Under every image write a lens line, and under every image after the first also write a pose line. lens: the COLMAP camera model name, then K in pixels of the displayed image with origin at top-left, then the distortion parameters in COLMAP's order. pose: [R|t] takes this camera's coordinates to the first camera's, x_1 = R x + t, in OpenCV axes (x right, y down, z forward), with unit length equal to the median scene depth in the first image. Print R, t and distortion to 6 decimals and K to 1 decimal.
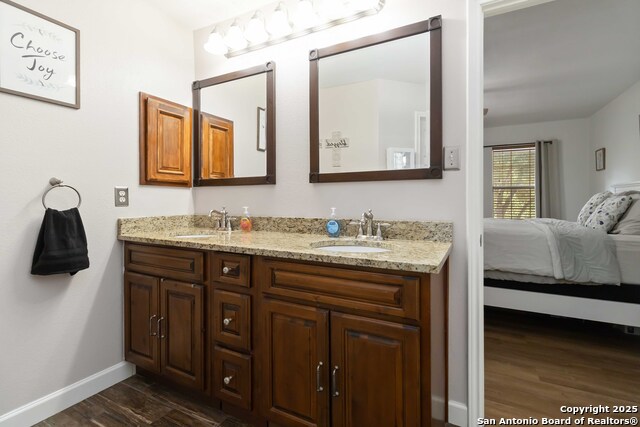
lens RADIAL K [[305.8, 0, 324.3], [0, 305.8, 194.2], [0, 0, 1]] dist [0.002591, 0.001059]
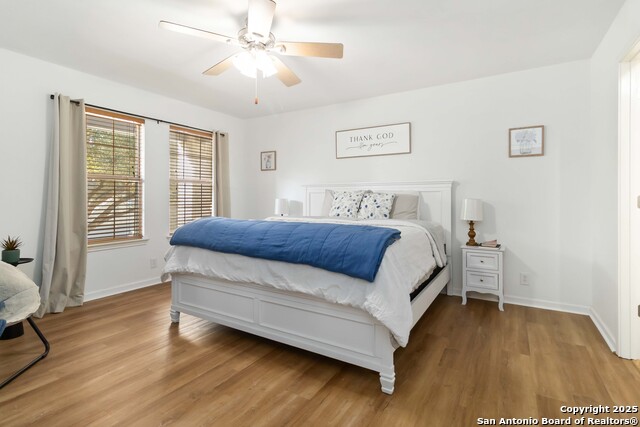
lens RADIAL K [[305.8, 0, 324.3], [0, 305.8, 194.2], [0, 0, 1]] dist [0.002591, 0.001059]
pose [[0.053326, 0.006612, 0.998555, -0.343625], [-0.021259, 0.999759, -0.005485, 0.018388], [-0.998351, -0.020936, 0.053454, 1.220687]]
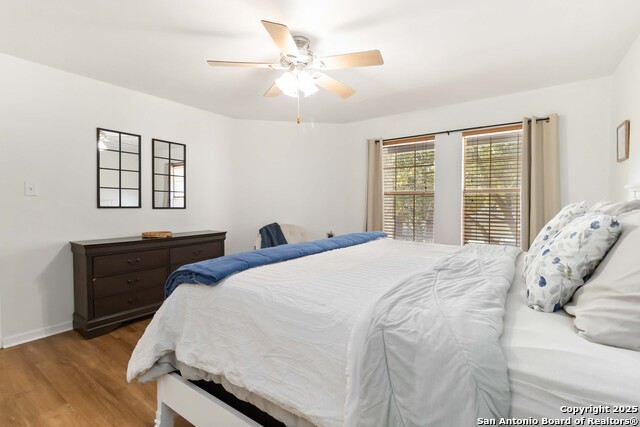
lens RADIAL K [[301.3, 0, 324.2], [0, 301.3, 203.8], [0, 0, 1]] dist [0.001946, 0.000745]
pose [[0.991153, -0.000626, -0.132726, 0.686687], [0.003815, 0.999710, 0.023775, -0.018736], [0.132673, -0.024071, 0.990868, 0.586131]]
